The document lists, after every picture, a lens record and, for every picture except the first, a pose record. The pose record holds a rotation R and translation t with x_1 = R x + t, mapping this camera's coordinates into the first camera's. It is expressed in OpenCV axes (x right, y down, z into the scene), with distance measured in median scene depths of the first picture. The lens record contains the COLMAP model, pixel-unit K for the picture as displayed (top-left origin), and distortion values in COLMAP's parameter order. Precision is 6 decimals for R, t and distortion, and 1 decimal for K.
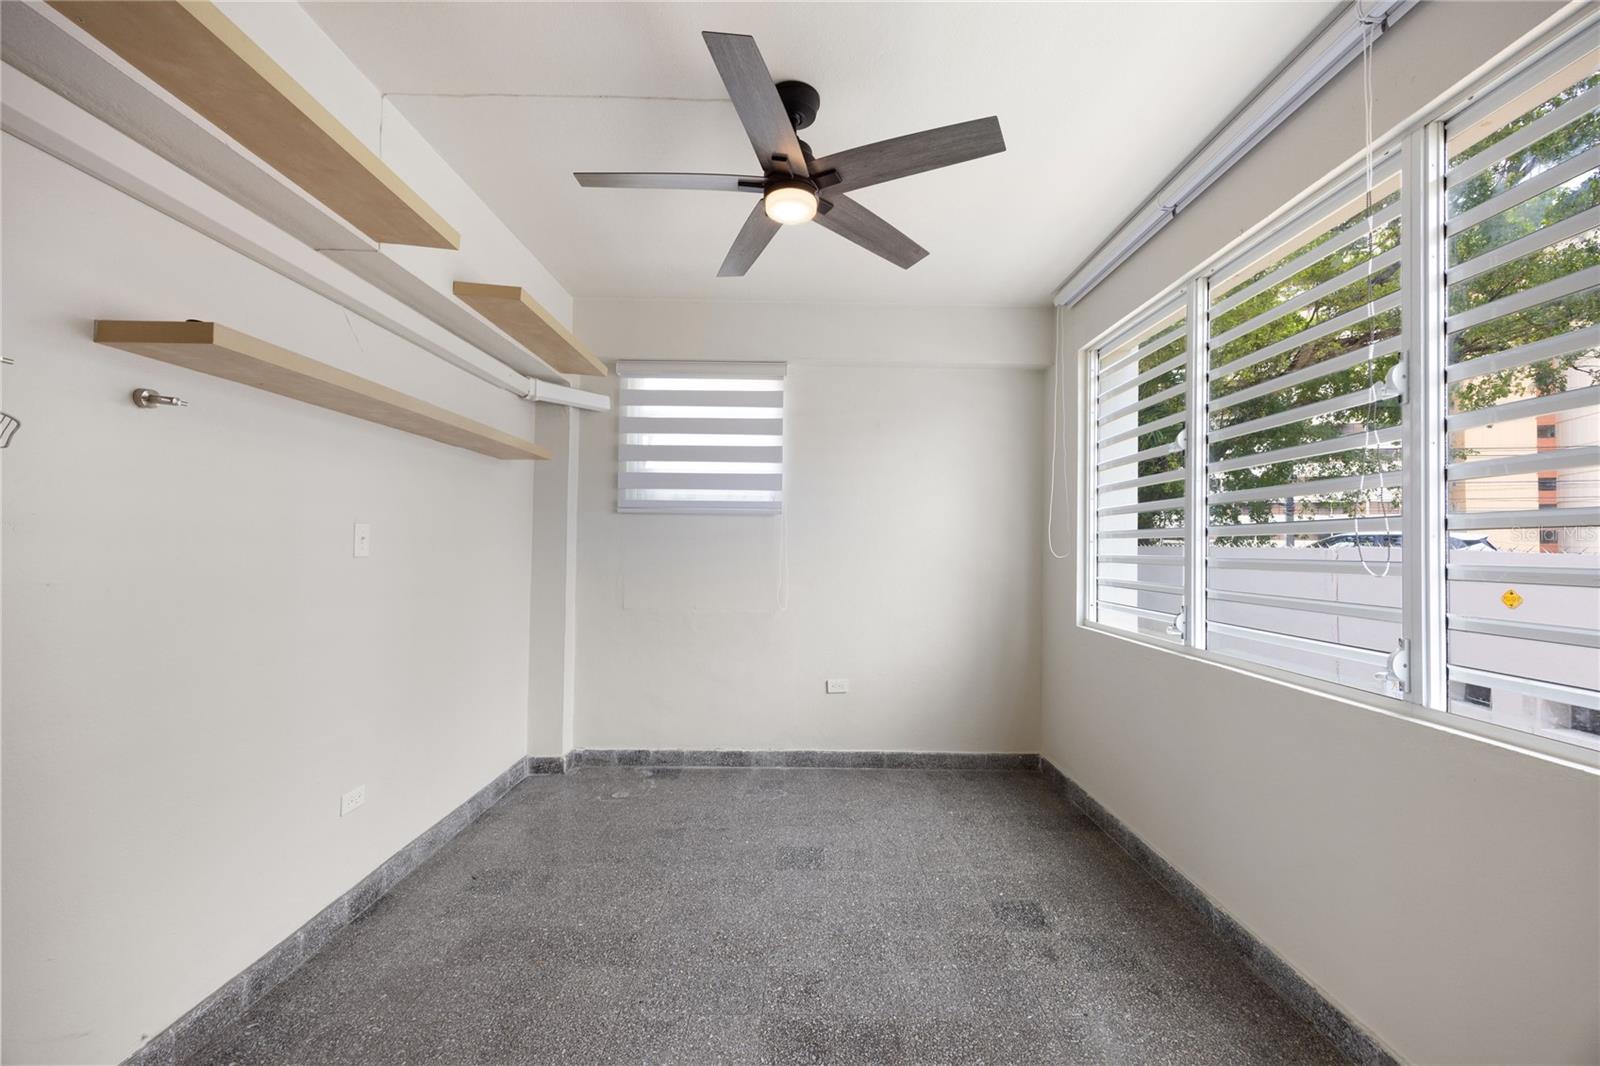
lens RADIAL K [[640.0, 0, 808.7], [0, 640.0, 538.8], [0, 0, 1]] dist [0.009606, 0.000145]
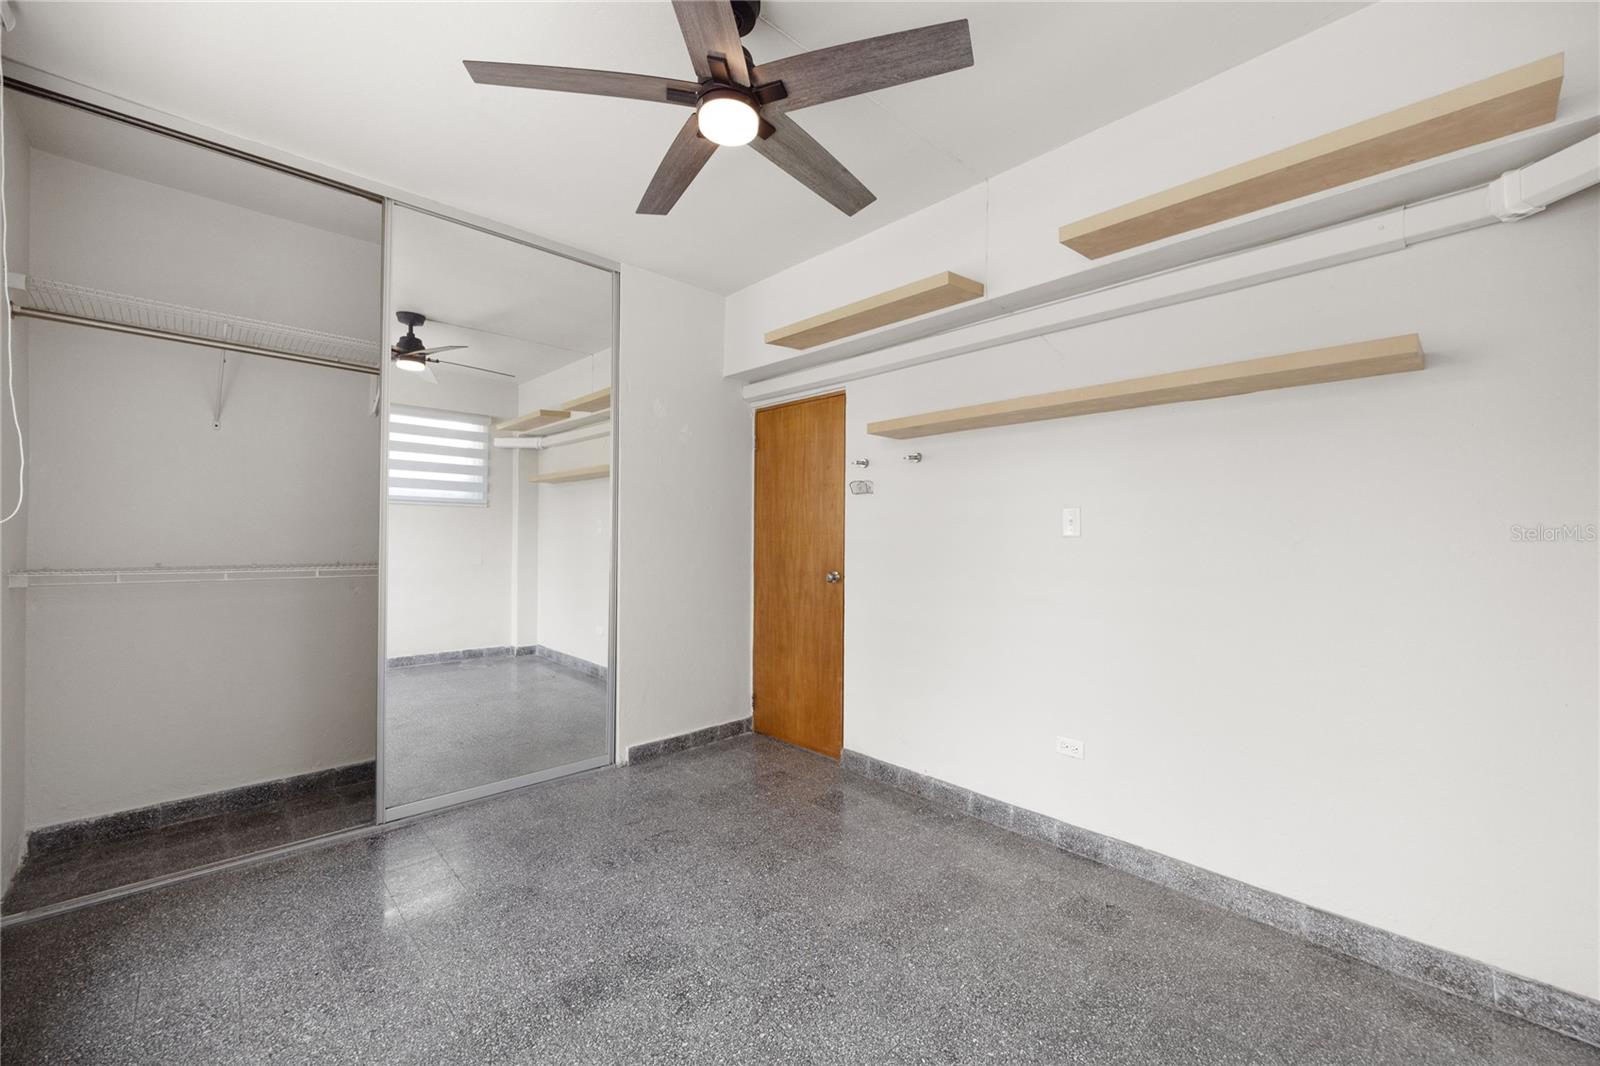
lens RADIAL K [[640.0, 0, 808.7], [0, 640.0, 538.8], [0, 0, 1]] dist [0.009606, 0.000145]
pose [[-0.728831, -0.010319, -0.684616, 0.457927], [-0.004508, 0.999937, -0.010272, 0.047865], [0.684679, -0.004400, -0.728831, 1.631467]]
